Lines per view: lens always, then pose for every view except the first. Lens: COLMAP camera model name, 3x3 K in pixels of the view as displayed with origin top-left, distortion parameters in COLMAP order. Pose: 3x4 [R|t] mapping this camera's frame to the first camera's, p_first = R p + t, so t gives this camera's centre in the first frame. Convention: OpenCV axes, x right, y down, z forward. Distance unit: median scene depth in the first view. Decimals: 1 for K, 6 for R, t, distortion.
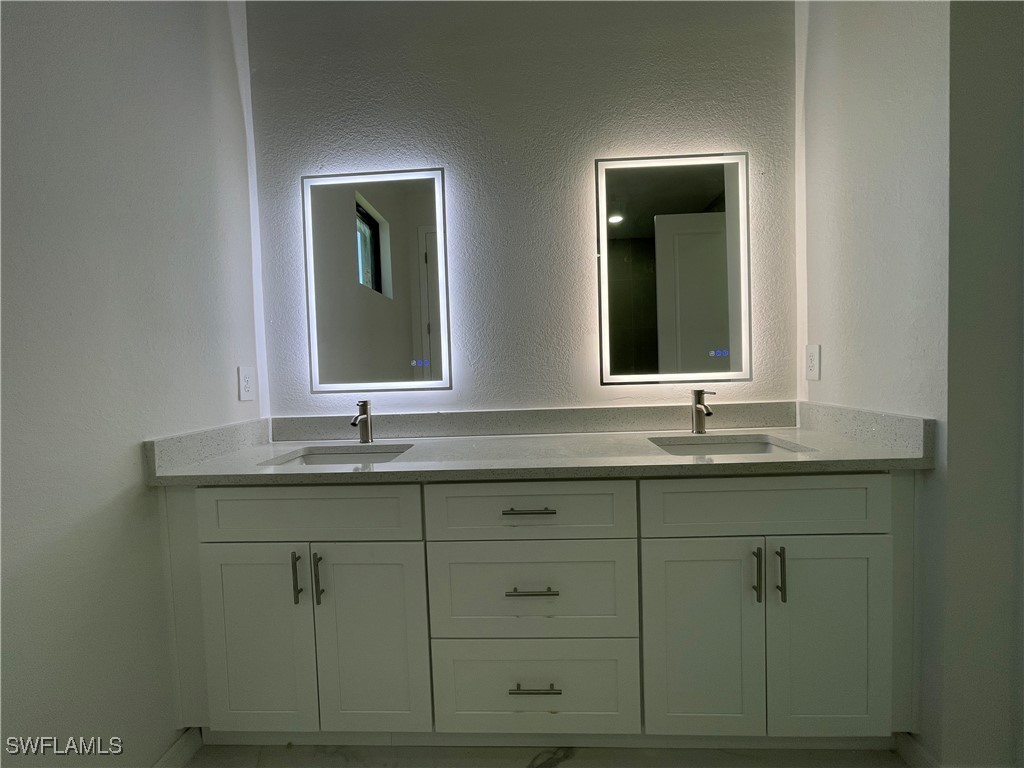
lens RADIAL K [[414.9, 0, 513.6], [0, 414.9, 384.3], [0, 0, 1]] dist [-0.002173, 0.001174]
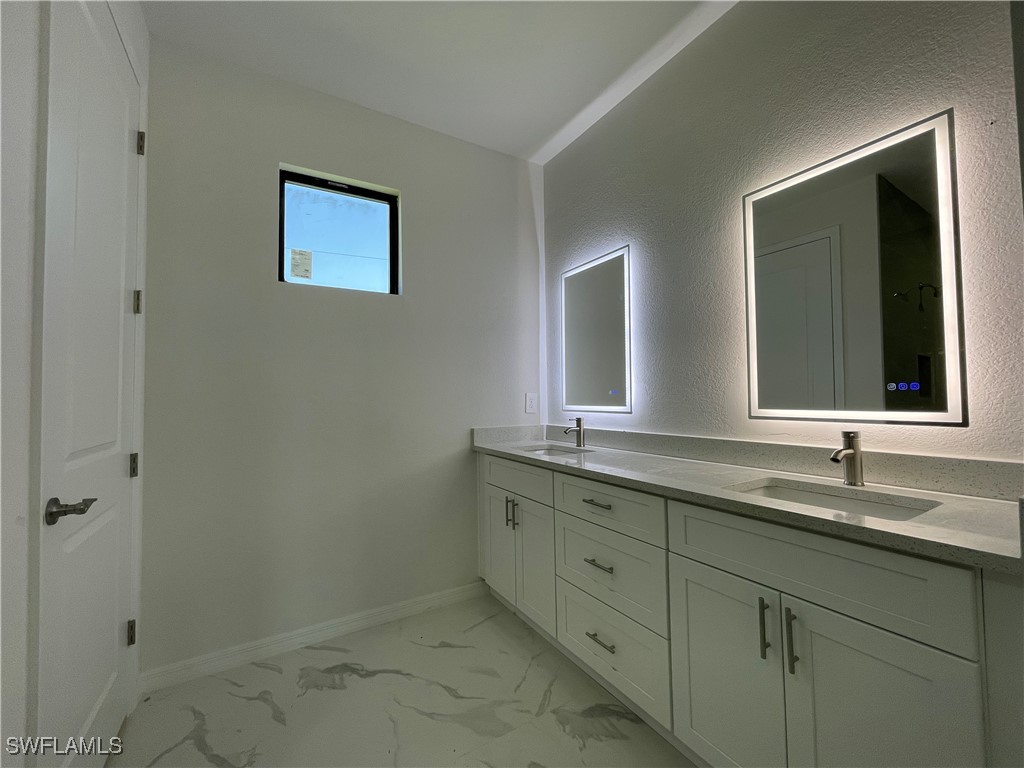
lens RADIAL K [[414.9, 0, 498.6], [0, 414.9, 383.5], [0, 0, 1]] dist [-0.002173, 0.001174]
pose [[0.538100, -0.001549, -0.842879, 0.714533], [-0.046185, 0.998442, -0.031320, -0.022183], [0.841615, 0.055781, 0.537190, -0.026300]]
